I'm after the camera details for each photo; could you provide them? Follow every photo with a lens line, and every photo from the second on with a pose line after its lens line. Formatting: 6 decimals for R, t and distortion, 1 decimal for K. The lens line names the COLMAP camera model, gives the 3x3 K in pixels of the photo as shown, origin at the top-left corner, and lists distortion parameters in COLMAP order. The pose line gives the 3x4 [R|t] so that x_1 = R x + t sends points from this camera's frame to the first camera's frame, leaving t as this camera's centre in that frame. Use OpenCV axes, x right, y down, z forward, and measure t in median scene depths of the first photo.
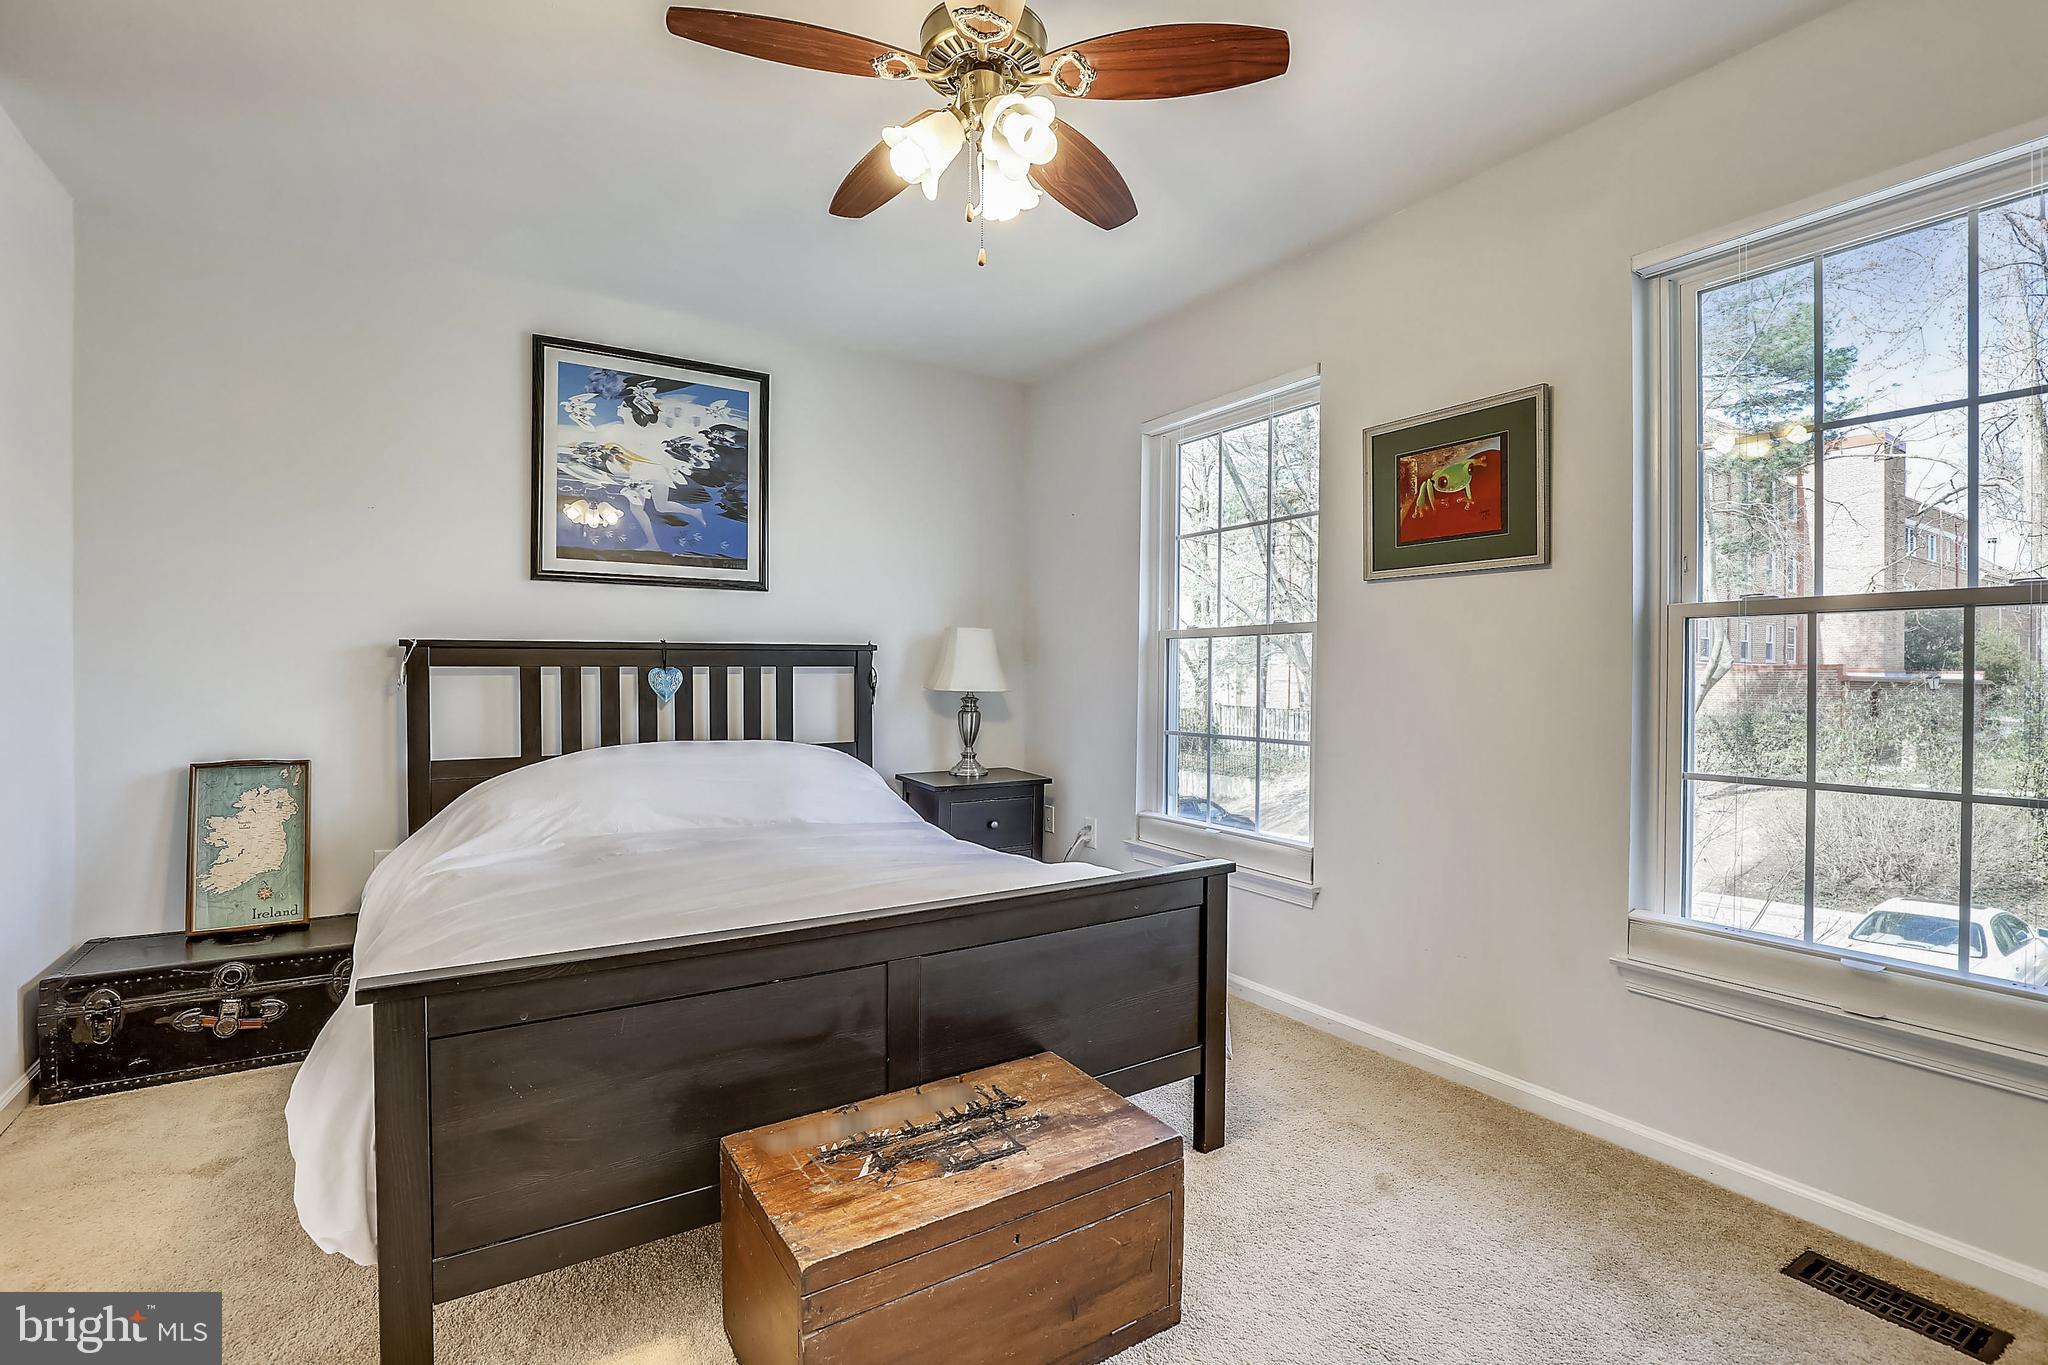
lens RADIAL K [[952.9, 0, 1020.2], [0, 952.9, 673.1], [0, 0, 1]] dist [0.018125, -0.003186]
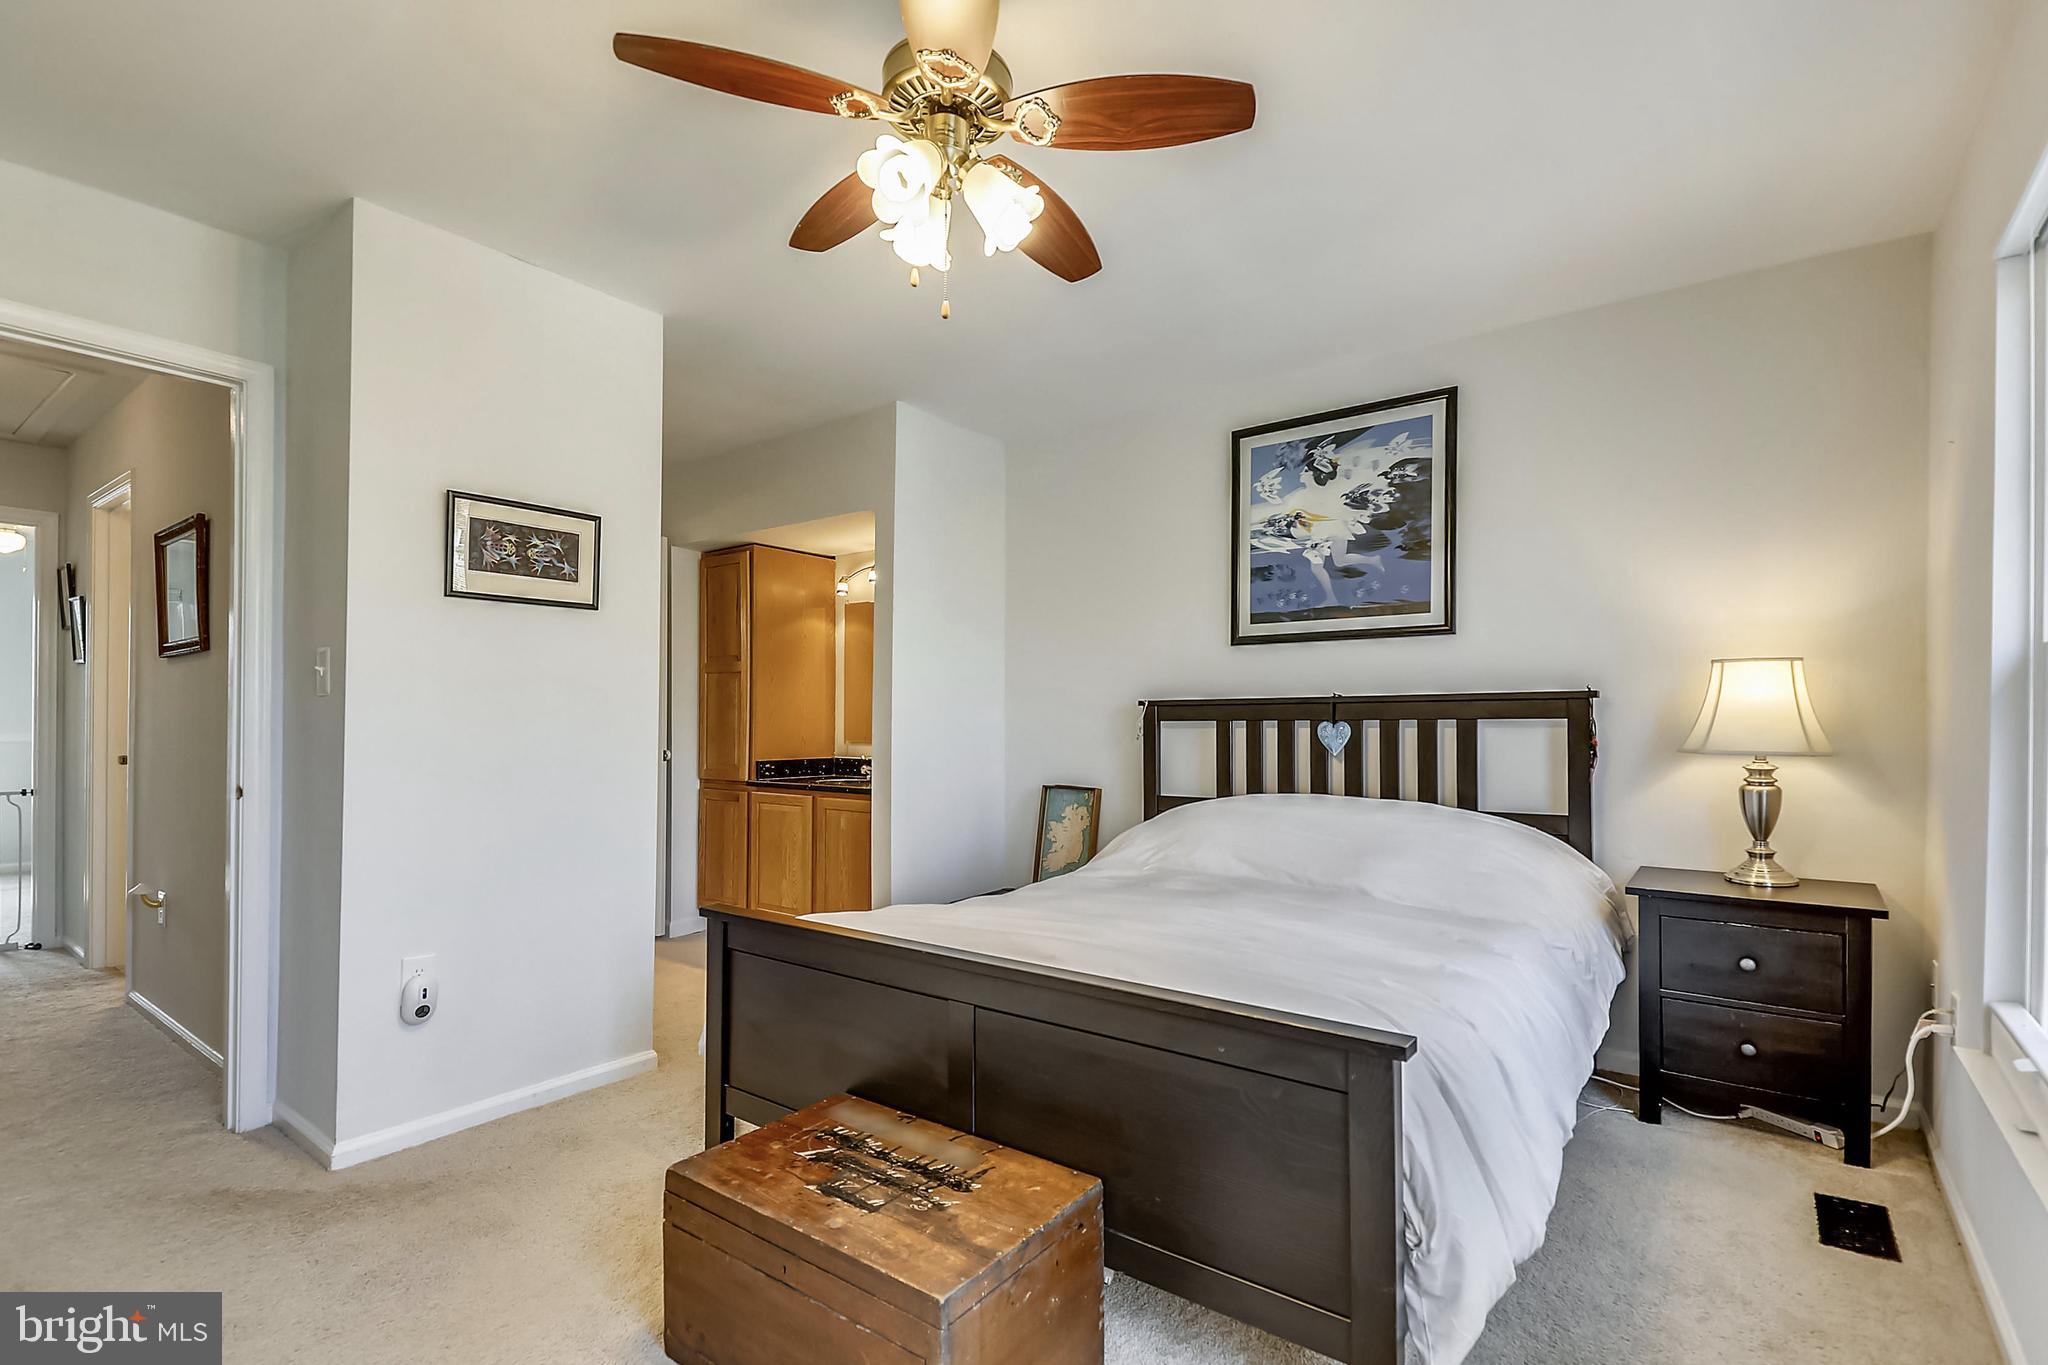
lens RADIAL K [[952.9, 0, 1083.2], [0, 952.9, 724.5], [0, 0, 1]] dist [0.018125, -0.003186]
pose [[0.365781, 0.000712, -0.930701, 0.466005], [-0.000556, 1.000000, 0.000546, -0.002927], [0.930701, 0.000318, 0.365782, 0.390527]]
